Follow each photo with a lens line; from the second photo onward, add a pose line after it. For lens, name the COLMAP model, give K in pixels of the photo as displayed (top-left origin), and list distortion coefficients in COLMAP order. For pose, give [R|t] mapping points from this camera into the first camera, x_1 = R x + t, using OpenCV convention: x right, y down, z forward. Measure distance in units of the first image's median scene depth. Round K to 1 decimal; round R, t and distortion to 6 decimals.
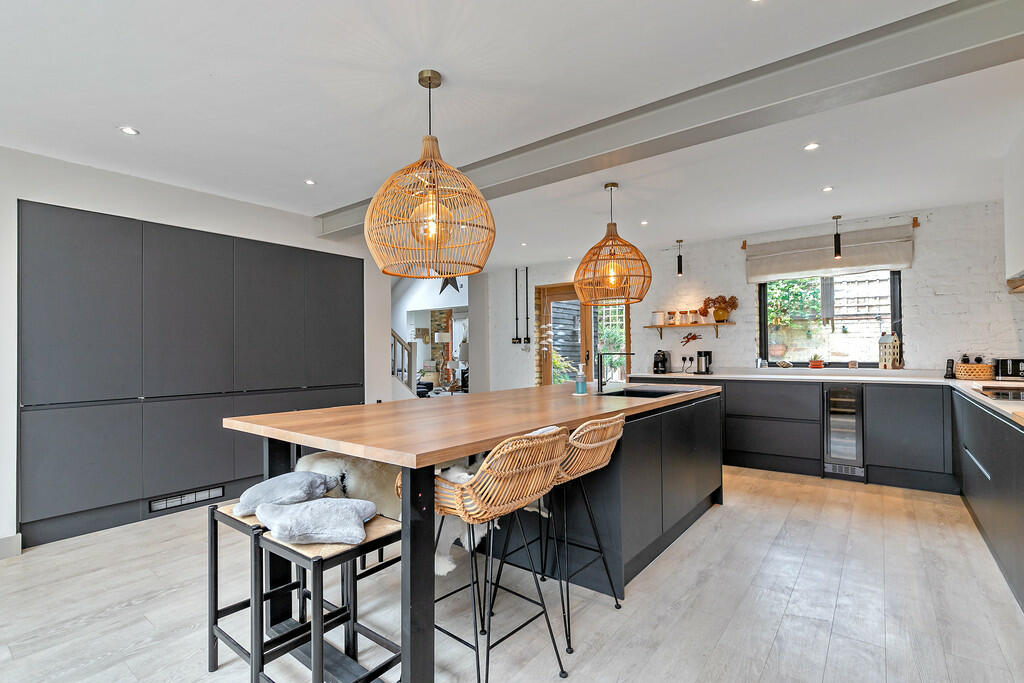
lens RADIAL K [[475.6, 0, 510.8], [0, 475.6, 348.8], [0, 0, 1]] dist [0.000477, -0.000157]
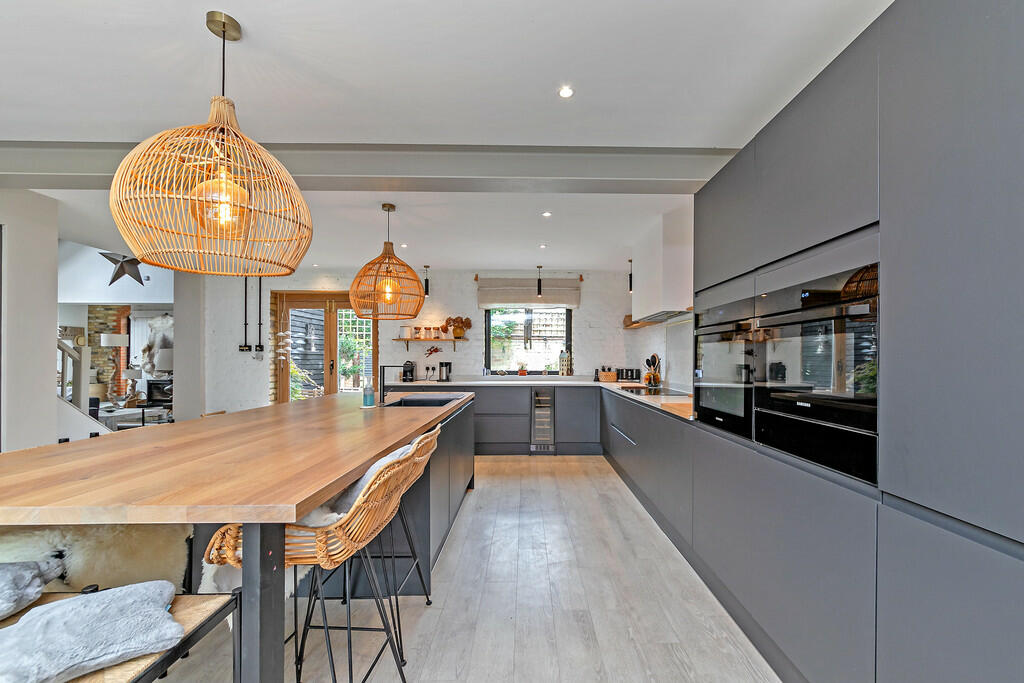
lens RADIAL K [[417.4, 0, 528.0], [0, 417.4, 358.7], [0, 0, 1]] dist [-0.001706, 0.000300]
pose [[0.778480, 0.010823, 0.627576, -0.091710], [-0.014628, 0.999893, 0.000901, -0.007755], [-0.627499, -0.009881, 0.778555, 0.058276]]
